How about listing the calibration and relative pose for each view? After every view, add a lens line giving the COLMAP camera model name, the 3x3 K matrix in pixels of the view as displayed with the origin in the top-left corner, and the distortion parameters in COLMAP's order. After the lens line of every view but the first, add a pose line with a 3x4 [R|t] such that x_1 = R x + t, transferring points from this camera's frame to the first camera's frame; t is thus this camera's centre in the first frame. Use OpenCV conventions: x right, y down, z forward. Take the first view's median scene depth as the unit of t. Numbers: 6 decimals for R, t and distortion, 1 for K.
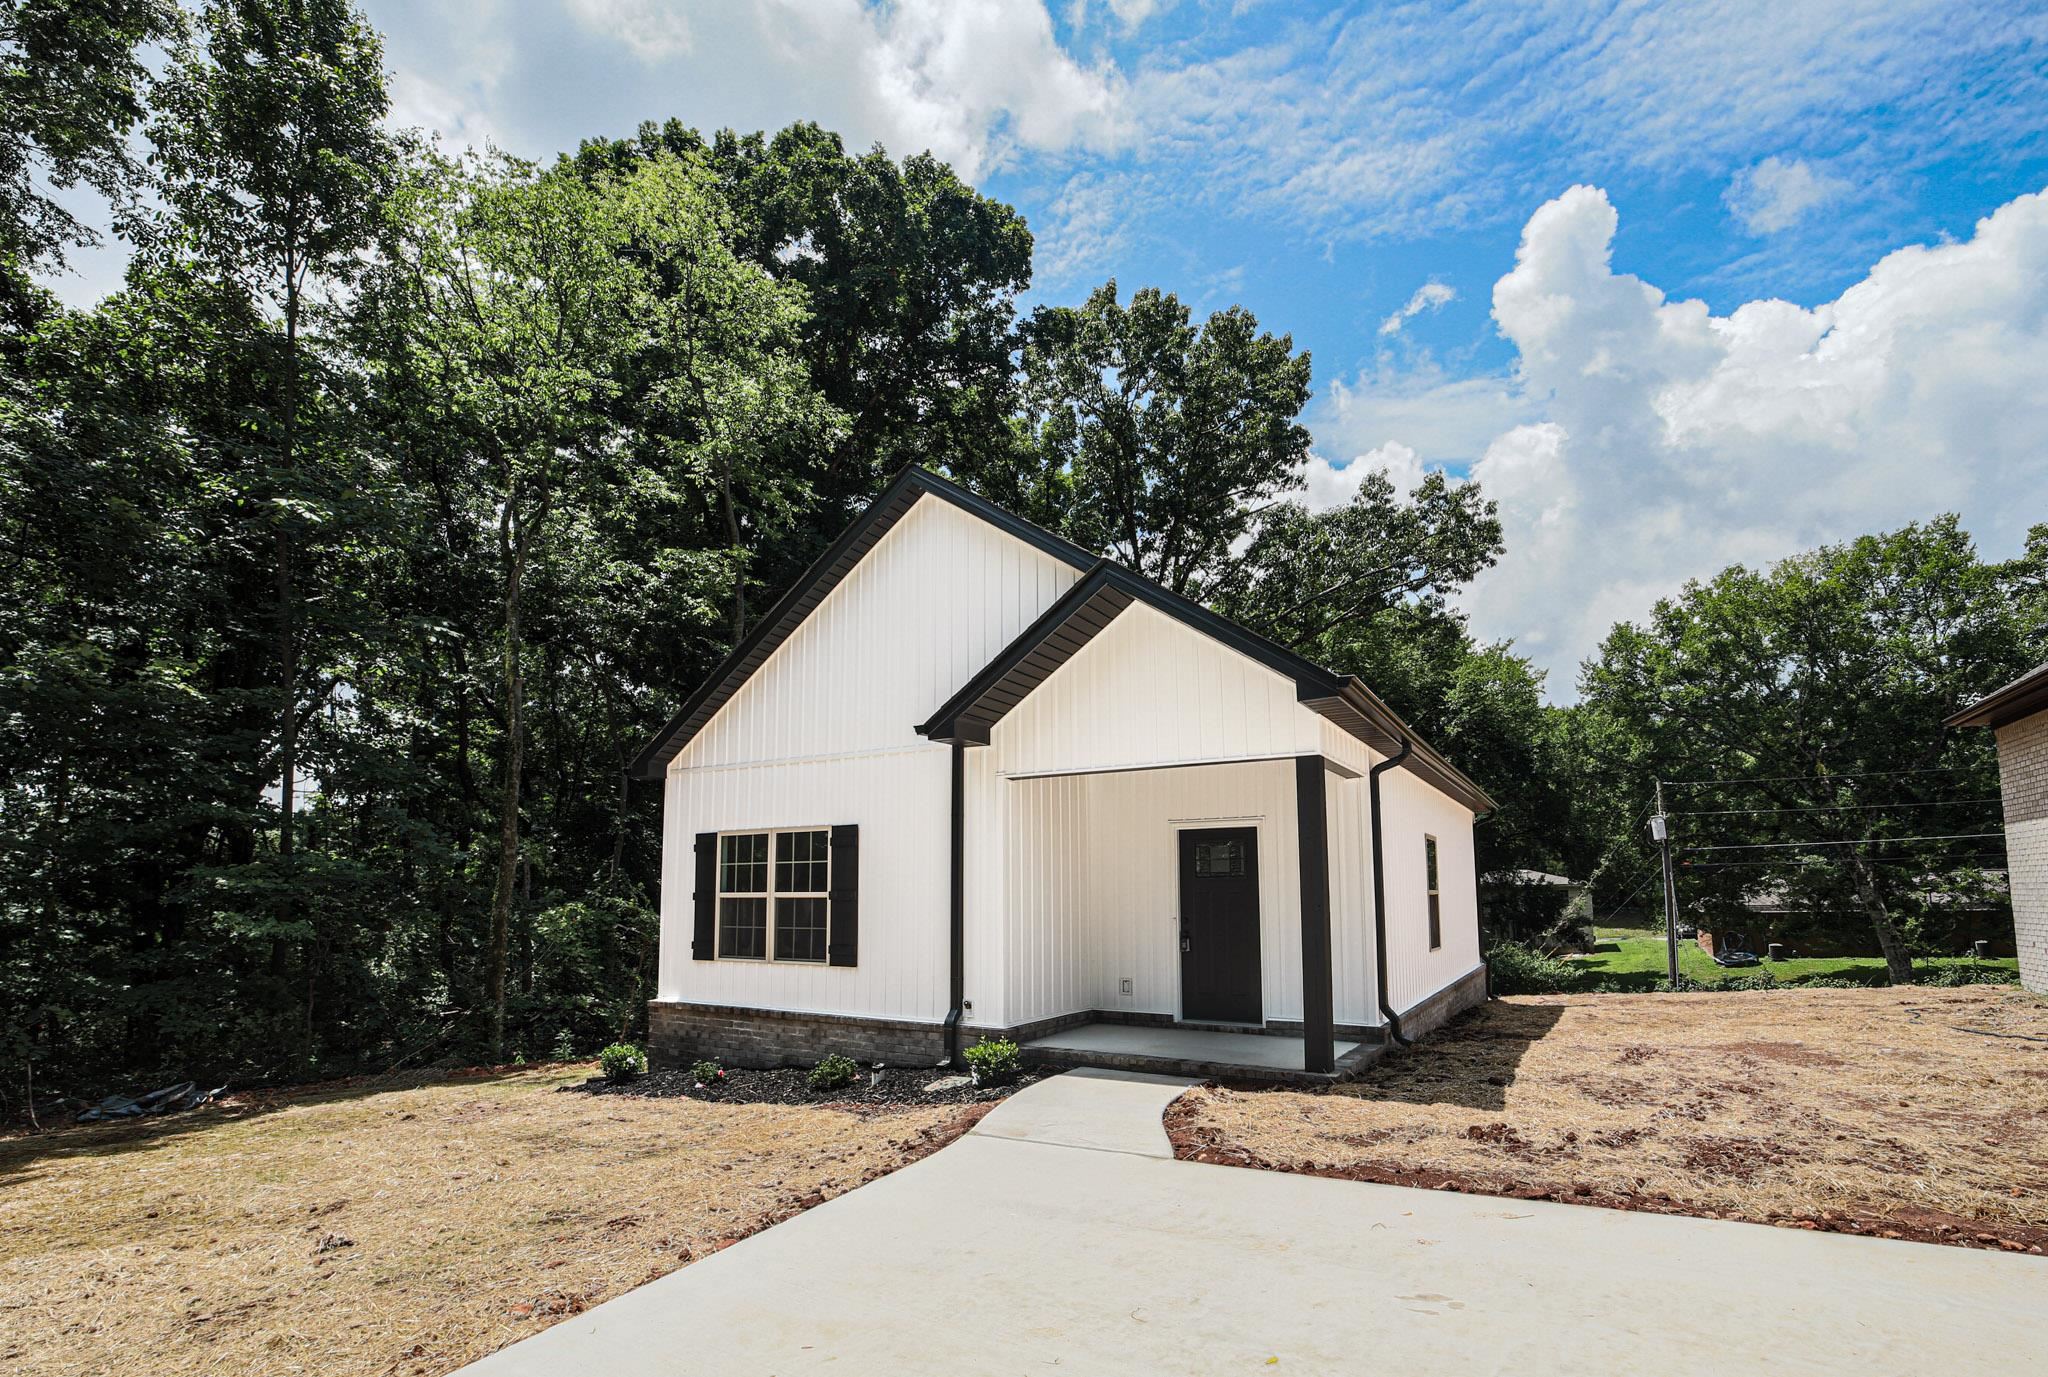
lens RADIAL K [[948.4, 0, 1016.8], [0, 948.4, 777.2], [0, 0, 1]] dist [-0.023341, 0.000119]
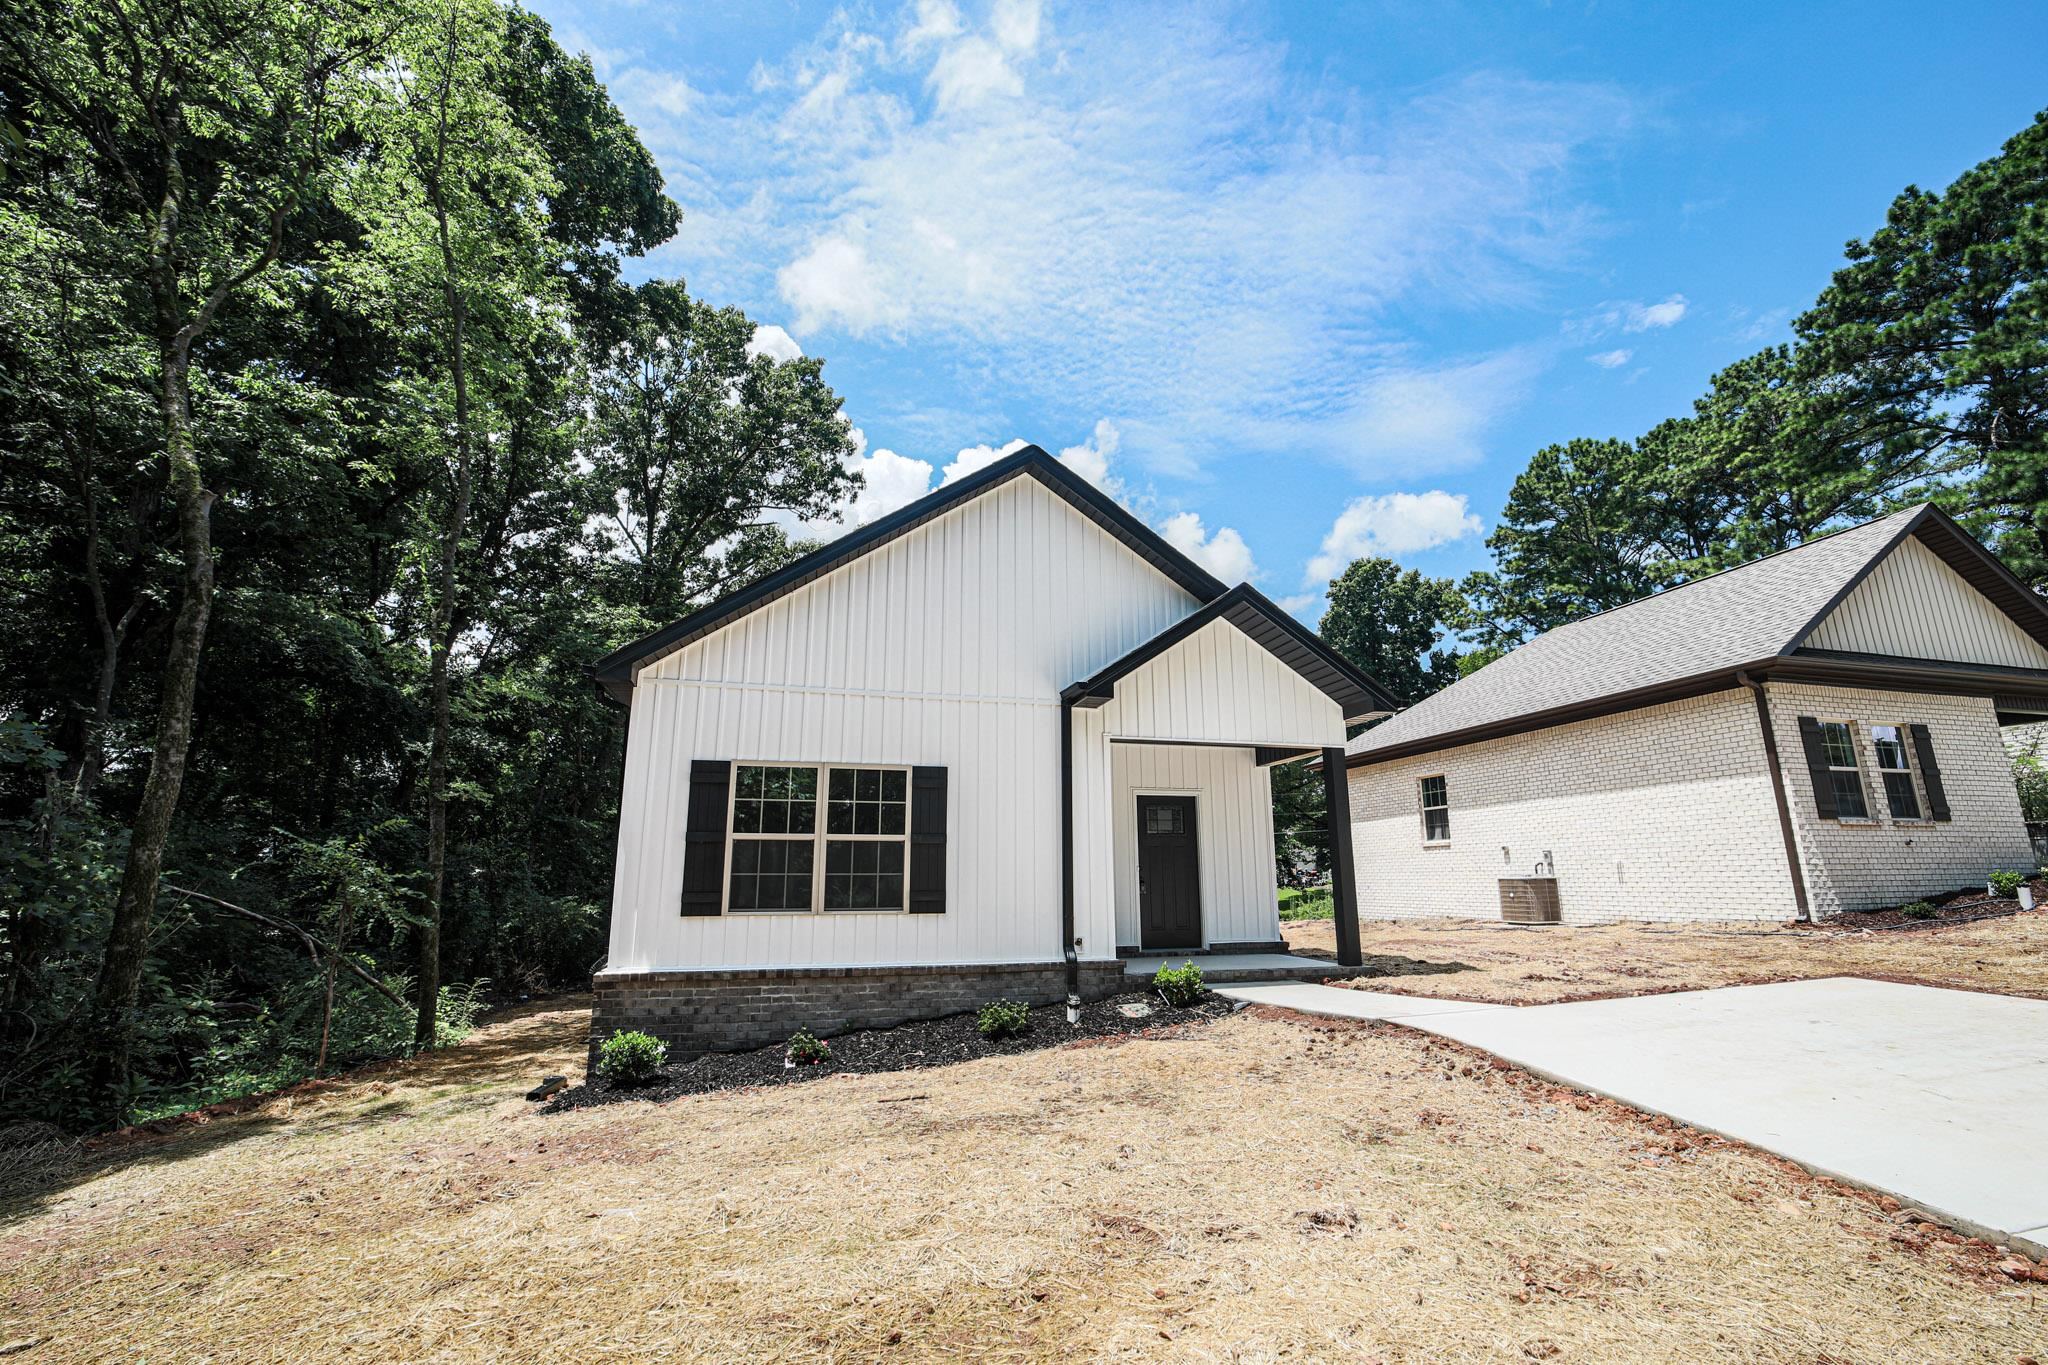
lens RADIAL K [[828.0, 0, 1024.0], [0, 828.0, 682.5], [0, 0, 1]] dist [-0.031835, 0.008030]
pose [[0.707721, 0.163301, 0.687360, -0.646713], [-0.087944, 0.985716, -0.143634, 0.071734], [-0.700997, 0.041203, 0.711973, 0.289760]]
